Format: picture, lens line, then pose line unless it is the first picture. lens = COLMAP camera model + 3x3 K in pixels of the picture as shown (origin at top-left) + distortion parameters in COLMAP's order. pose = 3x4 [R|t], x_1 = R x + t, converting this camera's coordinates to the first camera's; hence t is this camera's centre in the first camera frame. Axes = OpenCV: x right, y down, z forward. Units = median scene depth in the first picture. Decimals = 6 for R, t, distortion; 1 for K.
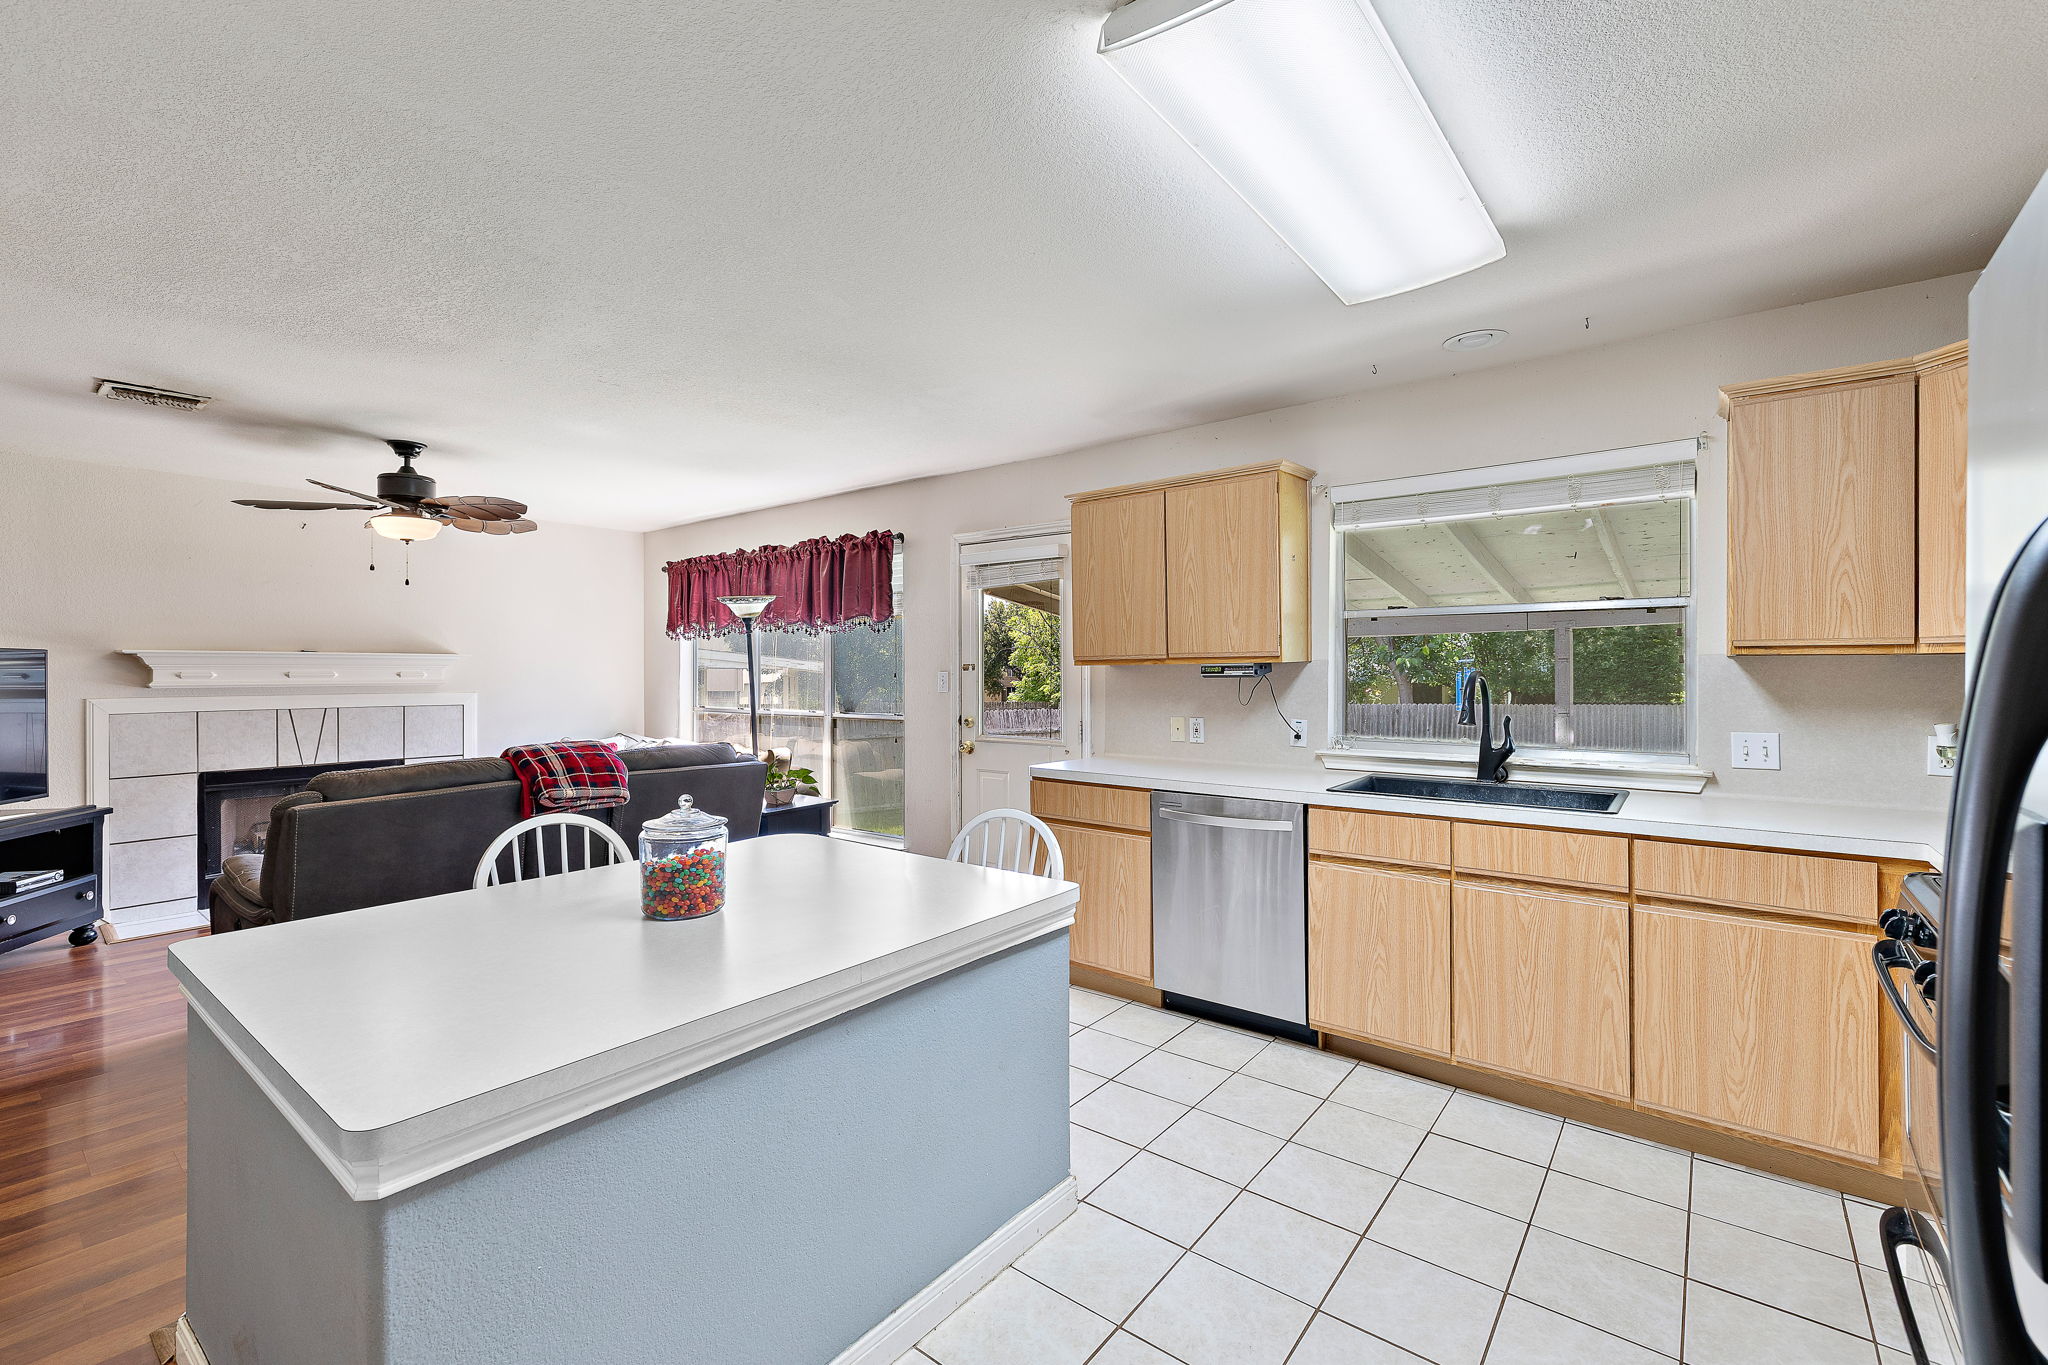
lens RADIAL K [[869.1, 0, 1029.6], [0, 869.1, 671.9], [0, 0, 1]] dist [0.005156, 0.000030]
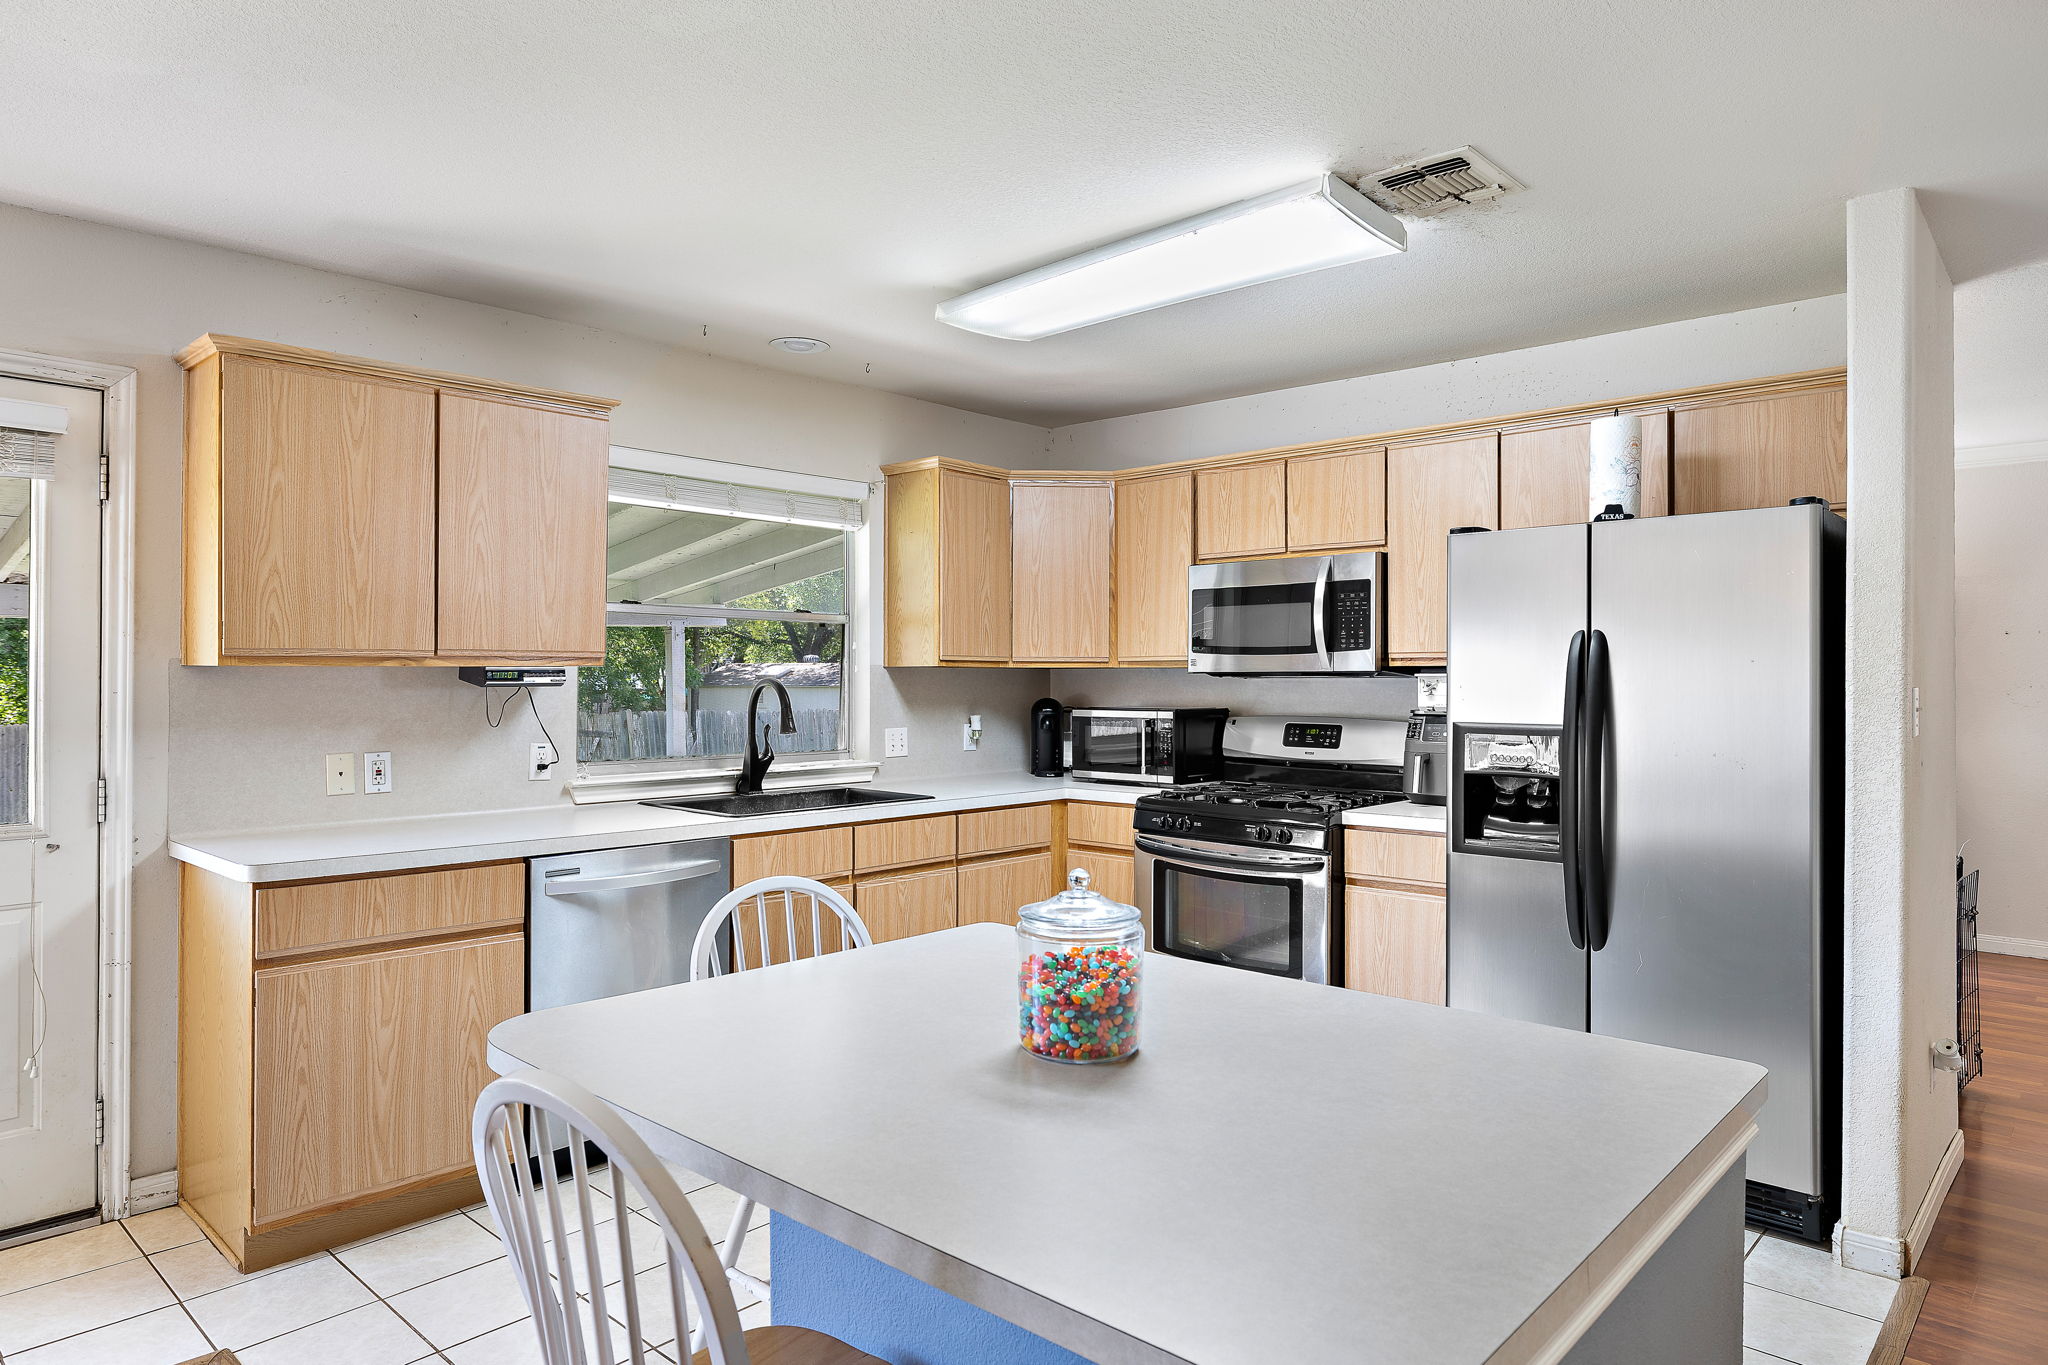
lens RADIAL K [[1218.1, 0, 1022.6], [0, 1218.1, 678.9], [0, 0, 1]] dist [-0.005192, 0.002991]
pose [[0.091431, 0.001159, 0.995811, -0.859916], [-0.003056, 0.999995, -0.000883, -0.000151], [-0.995807, -0.002963, 0.091434, 0.630045]]
